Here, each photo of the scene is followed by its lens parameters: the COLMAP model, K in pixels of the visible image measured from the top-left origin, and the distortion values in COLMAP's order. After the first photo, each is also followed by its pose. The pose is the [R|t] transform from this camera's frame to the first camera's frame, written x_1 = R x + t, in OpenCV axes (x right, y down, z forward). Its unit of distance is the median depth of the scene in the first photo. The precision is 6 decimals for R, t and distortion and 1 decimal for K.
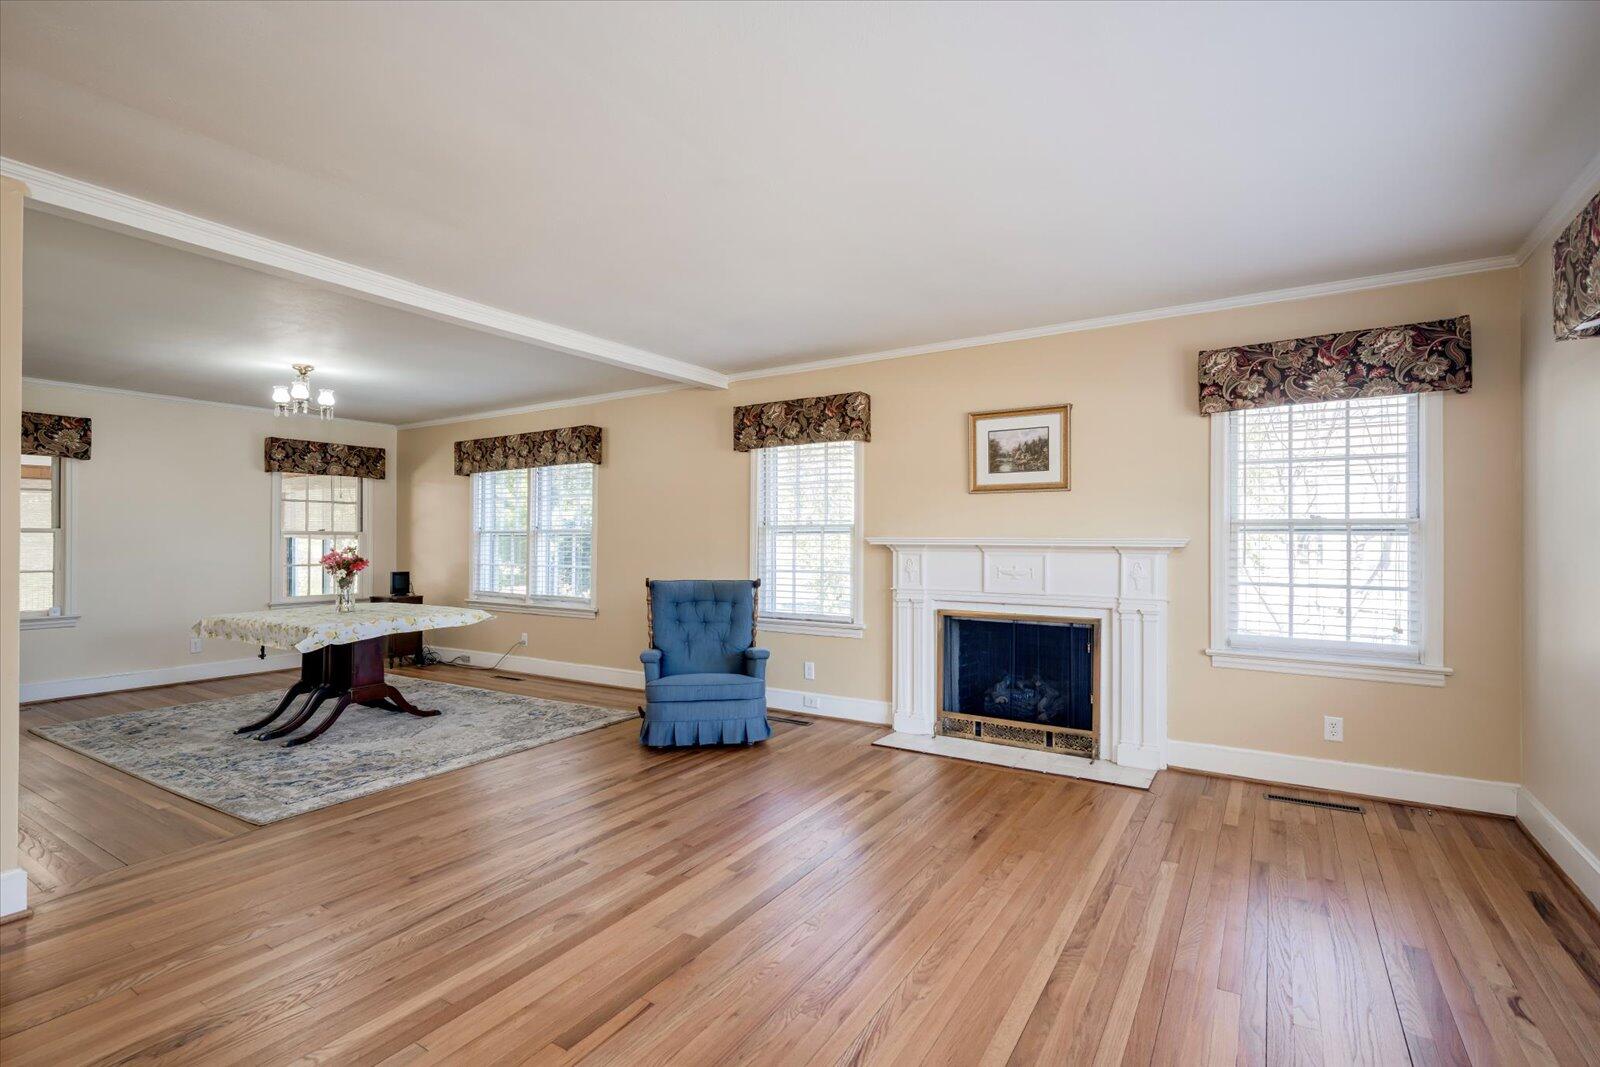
lens RADIAL K [[746.1, 0, 800.0], [0, 746.1, 533.5], [0, 0, 1]] dist [0.004764, 0.000174]
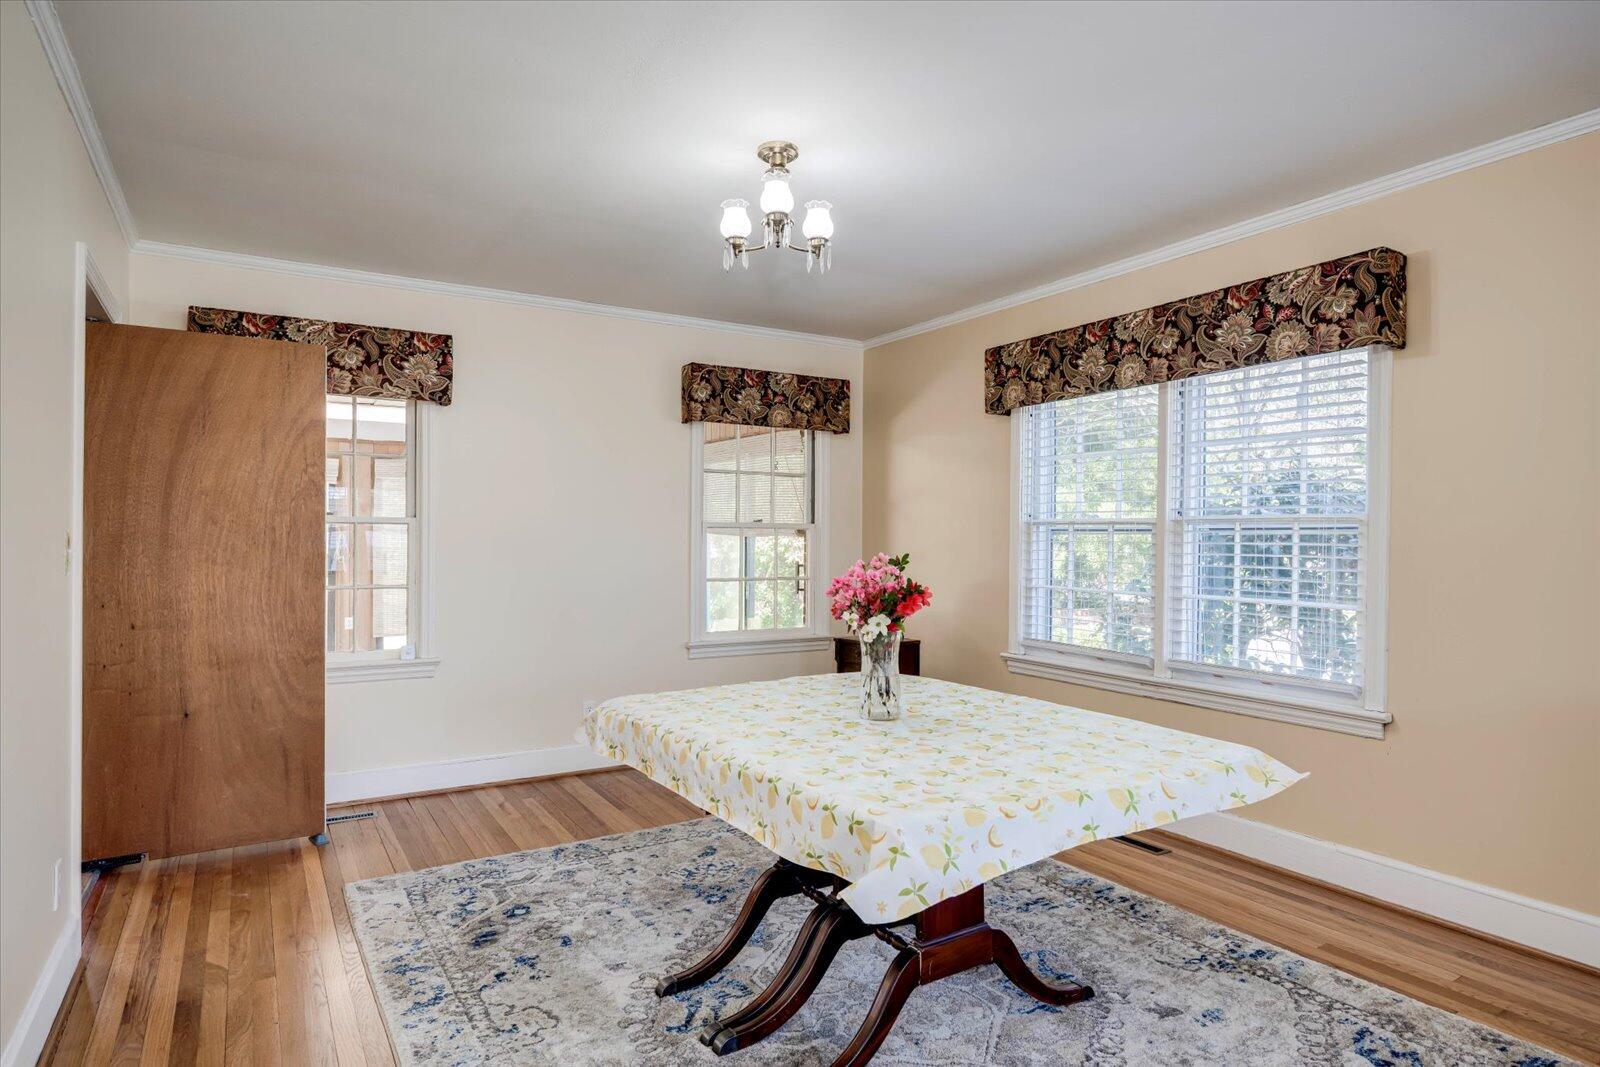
lens RADIAL K [[917.7, 0, 800.0], [0, 917.7, 533.5], [0, 0, 1]] dist [0.001885, 0.000013]
pose [[0.896655, 0.002359, -0.442723, -0.144696], [-0.000353, 0.999989, 0.004613, 0.001097], [0.442729, -0.003980, 0.896646, 0.181653]]
